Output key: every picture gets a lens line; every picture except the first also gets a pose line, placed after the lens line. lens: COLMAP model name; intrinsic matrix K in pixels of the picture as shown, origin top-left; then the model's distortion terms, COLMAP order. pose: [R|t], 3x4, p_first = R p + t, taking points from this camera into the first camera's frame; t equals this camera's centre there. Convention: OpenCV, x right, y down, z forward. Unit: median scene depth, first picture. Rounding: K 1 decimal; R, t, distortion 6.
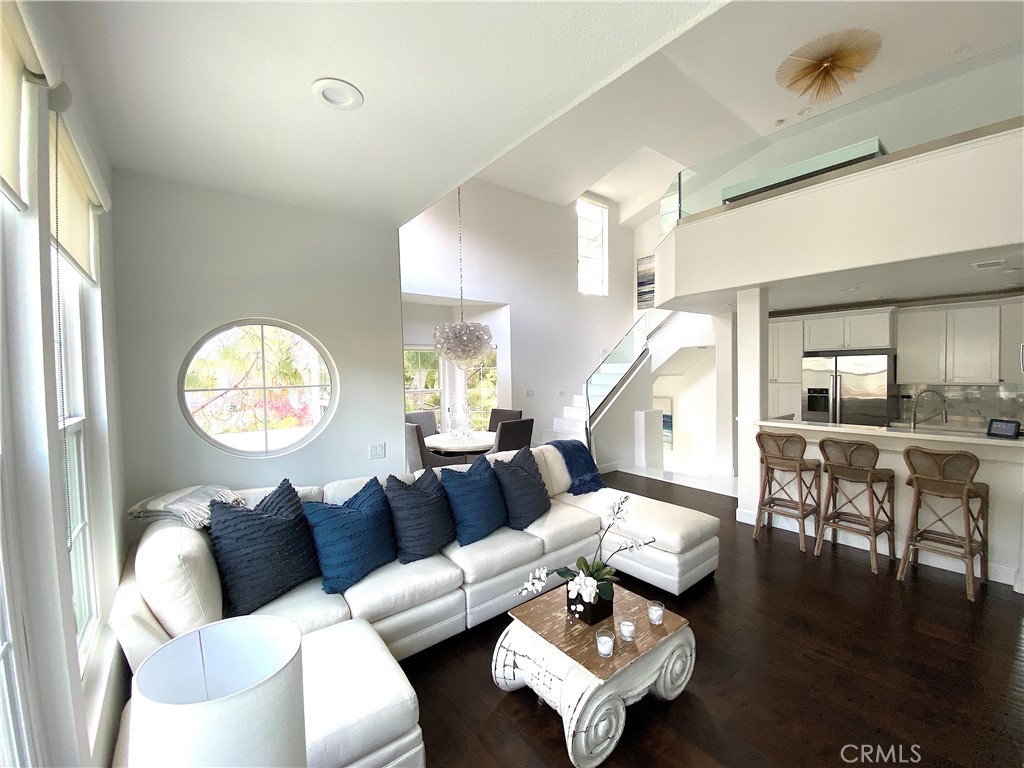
lens RADIAL K [[414.7, 0, 512.0], [0, 414.7, 384.0], [0, 0, 1]] dist [0.003580, -0.012426]
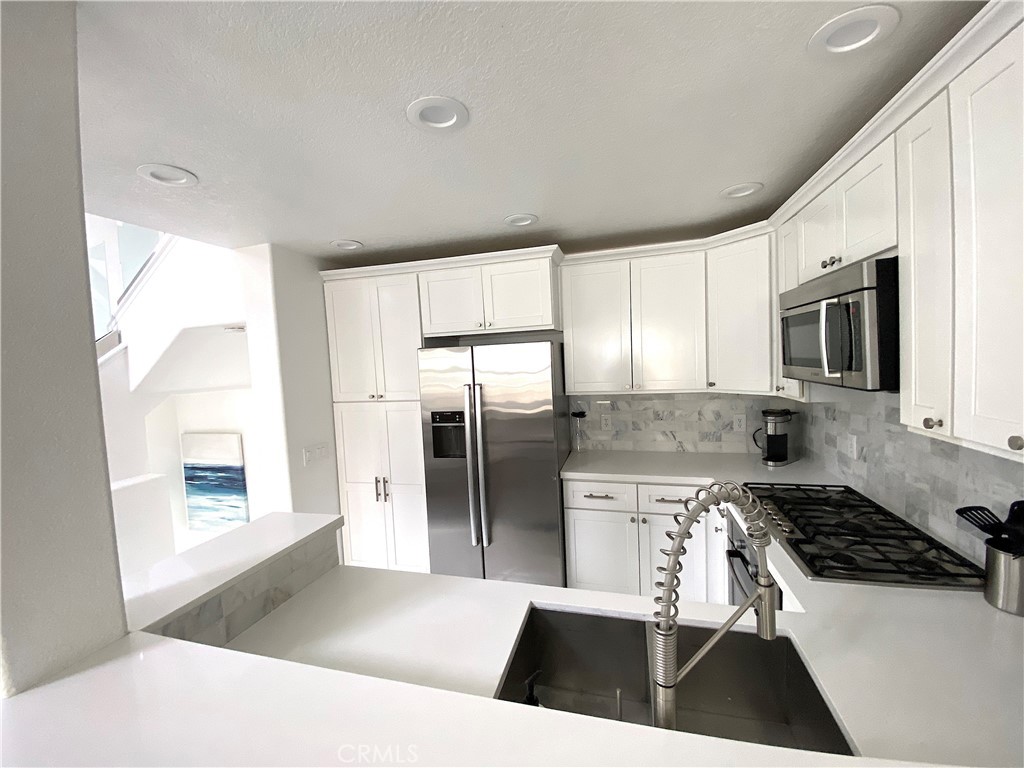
lens RADIAL K [[414.7, 0, 512.0], [0, 414.7, 384.0], [0, 0, 1]] dist [0.003580, -0.012426]
pose [[0.804879, -0.052856, 0.591081, 0.519761], [0.049644, 0.998531, 0.021690, -0.029780], [-0.591359, 0.011885, 0.806321, 0.564117]]
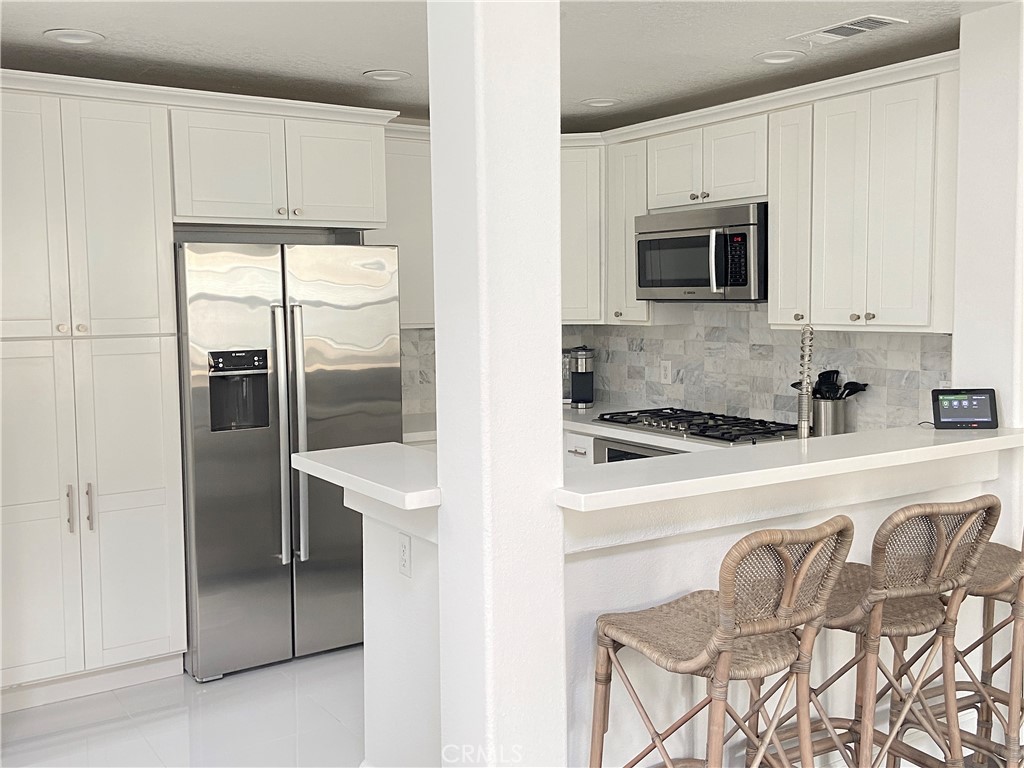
lens RADIAL K [[987.1, 0, 508.3], [0, 987.1, 367.0], [0, 0, 1]] dist [0.014422, 0.007525]
pose [[0.095499, -0.055163, 0.993900, 0.044822], [0.042591, 0.997775, 0.051286, -0.006277], [-0.994518, 0.037433, 0.097636, 0.749634]]
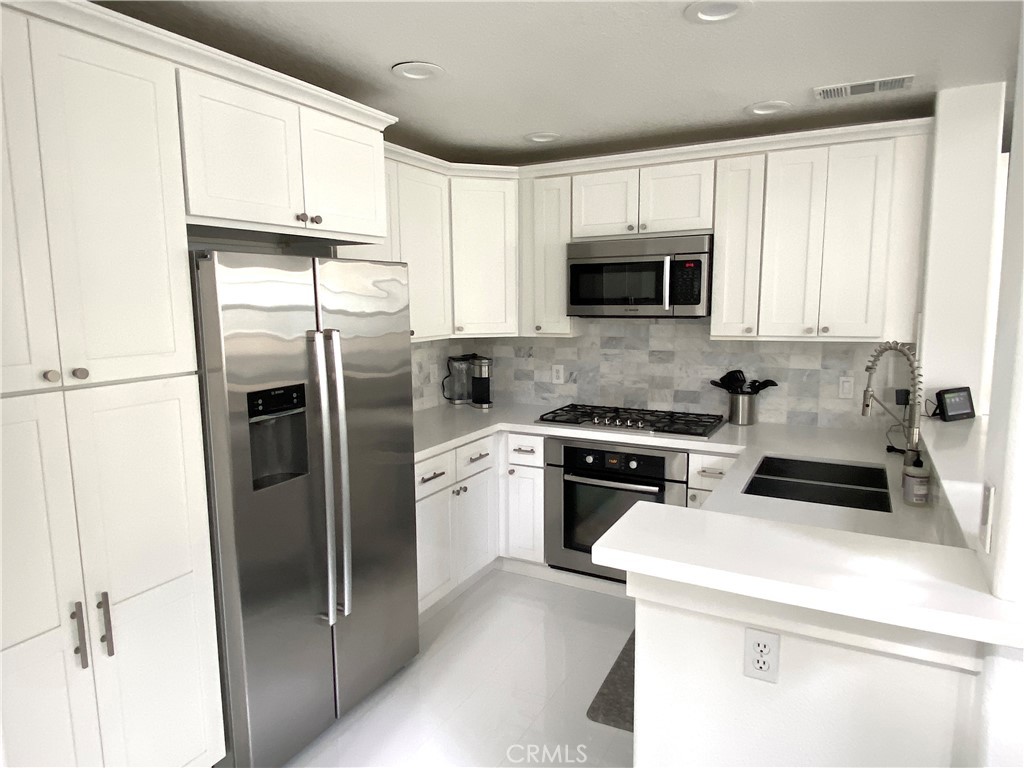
lens RADIAL K [[630.9, 0, 491.4], [0, 630.9, 383.9], [0, 0, 1]] dist [0.003858, -0.021394]
pose [[-0.378190, -0.099599, 0.920354, 0.354025], [0.051196, 0.990424, 0.128219, -0.033866], [-0.924311, 0.095610, -0.369470, 1.040200]]
